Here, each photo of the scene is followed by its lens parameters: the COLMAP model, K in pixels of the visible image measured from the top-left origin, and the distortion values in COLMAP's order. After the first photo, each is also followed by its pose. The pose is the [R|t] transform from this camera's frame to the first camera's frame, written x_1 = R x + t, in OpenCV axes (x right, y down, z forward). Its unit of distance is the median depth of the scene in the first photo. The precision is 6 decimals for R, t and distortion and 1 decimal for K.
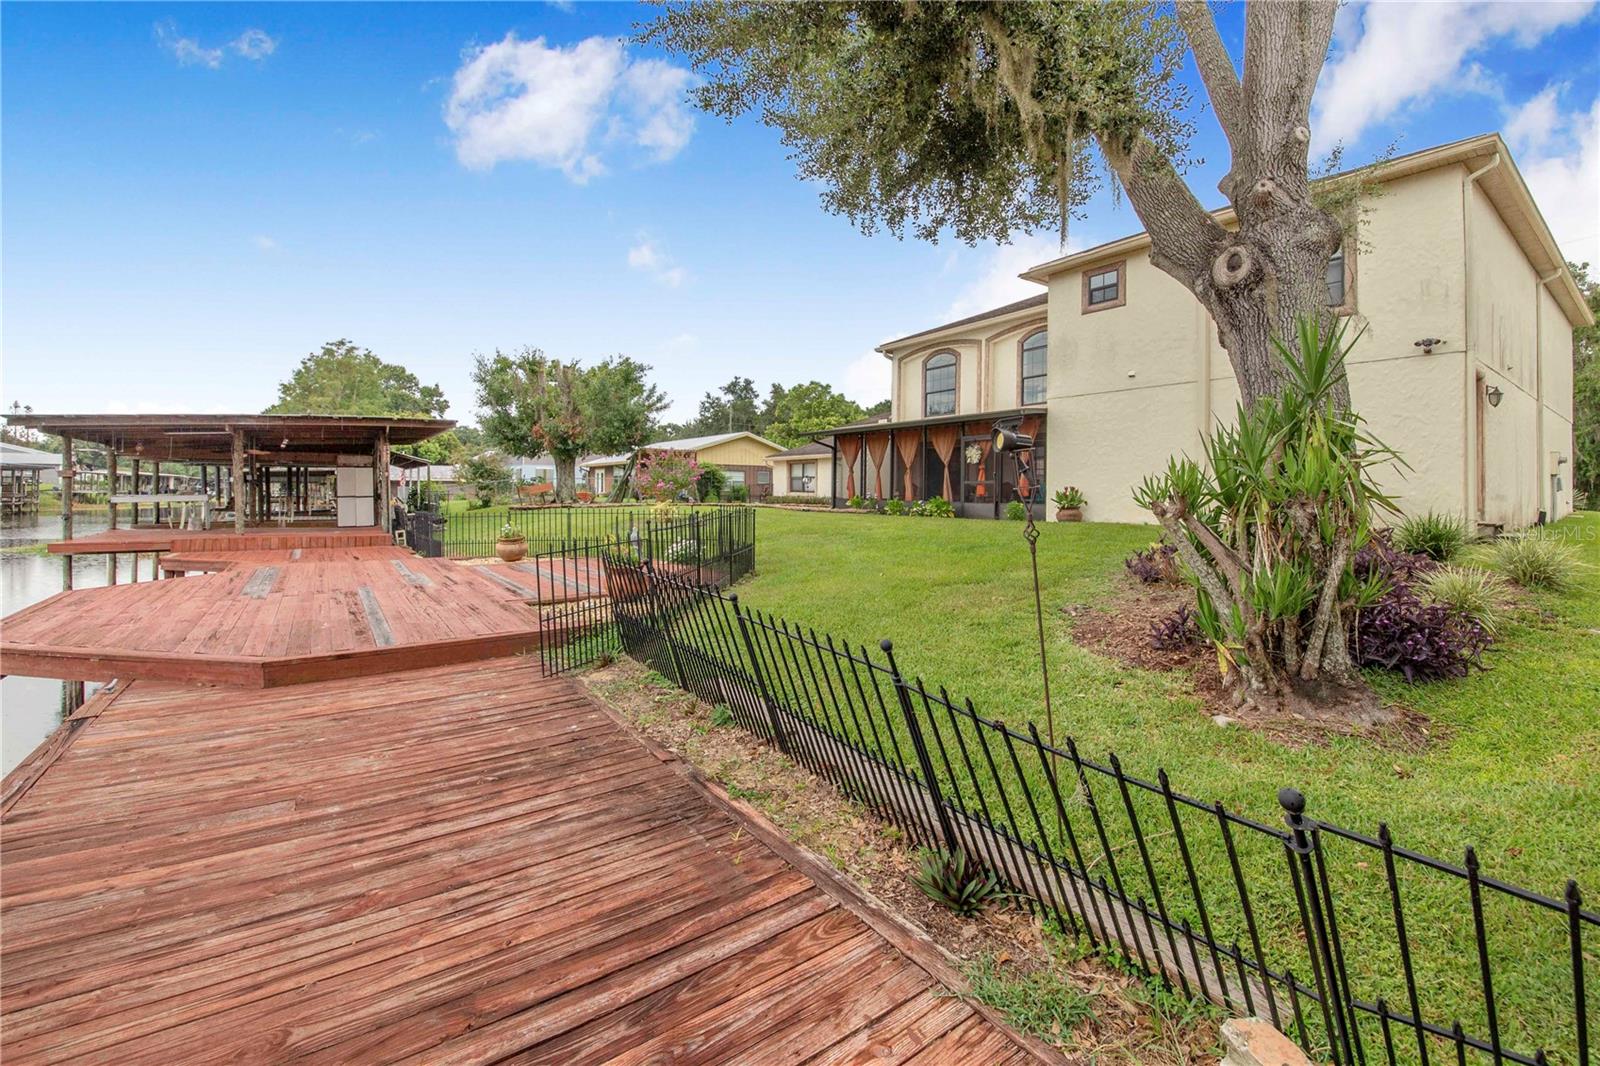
lens RADIAL K [[658.9, 0, 797.0], [0, 658.9, 484.0], [0, 0, 1]] dist [0.000075, -0.000276]
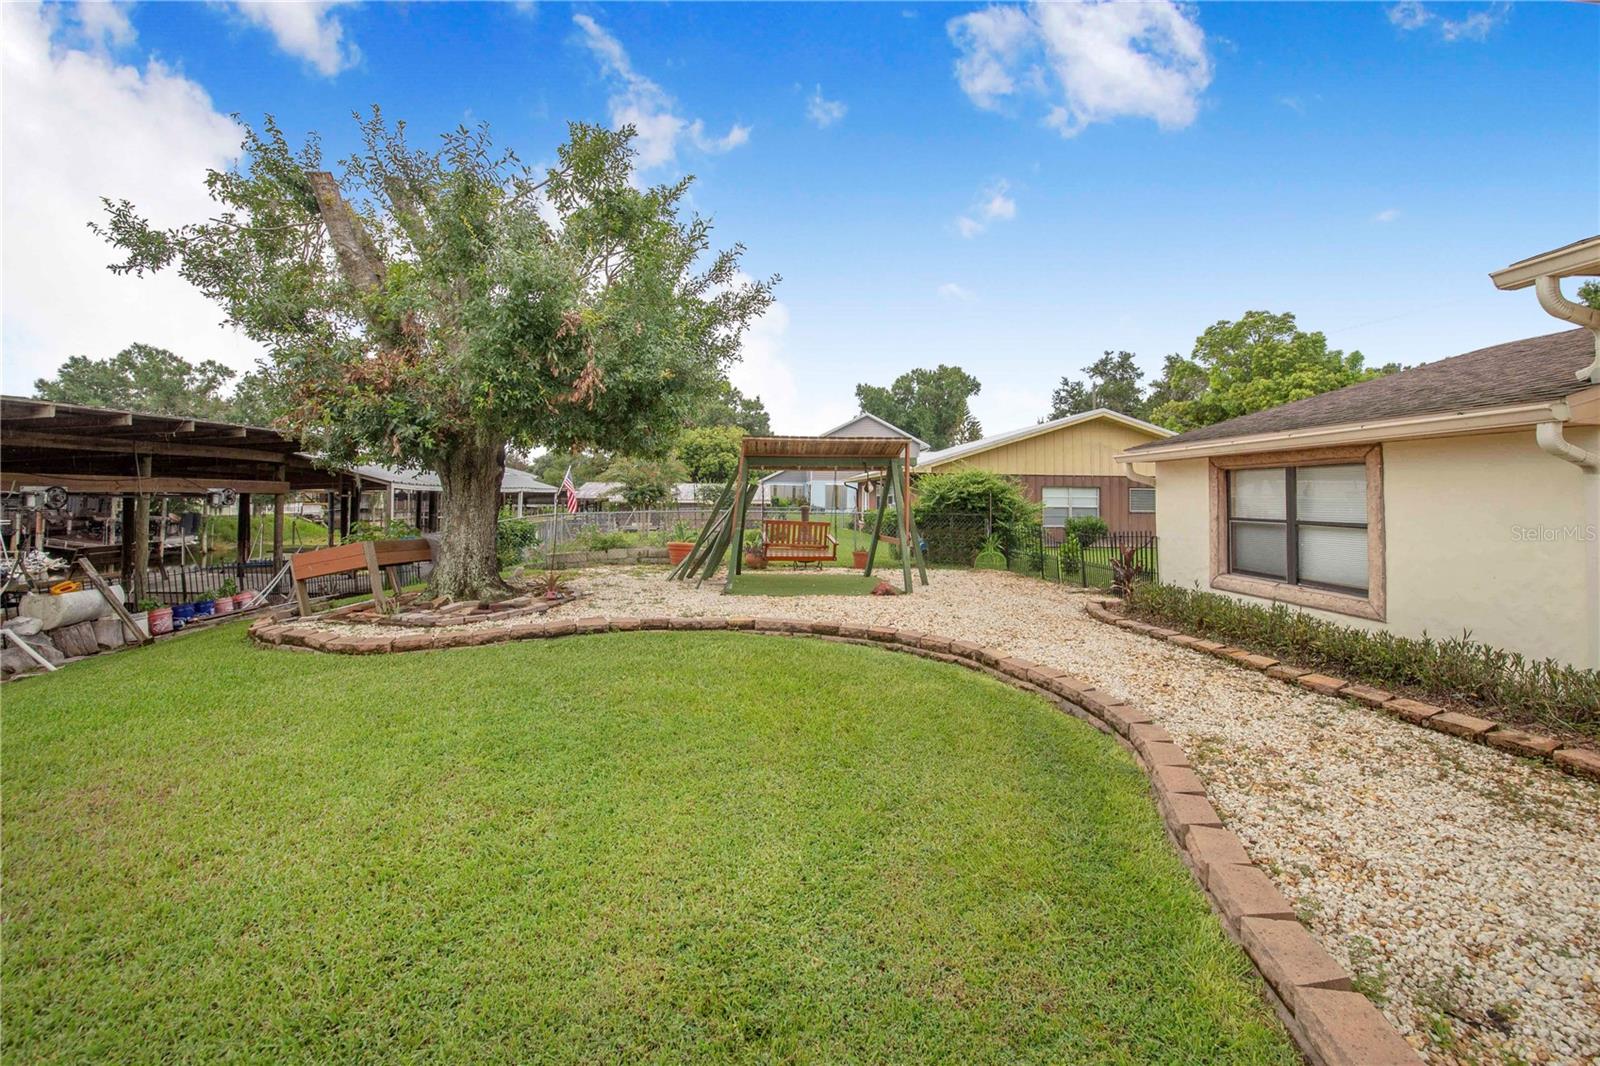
lens RADIAL K [[643.7, 0, 790.0], [0, 643.7, 471.9], [0, 0, 1]] dist [0.000118, -0.009216]
pose [[0.840396, -0.022537, -0.541505, -0.018610], [0.002386, 0.999279, -0.037886, -0.019942], [0.541968, 0.030547, 0.839844, 0.673611]]
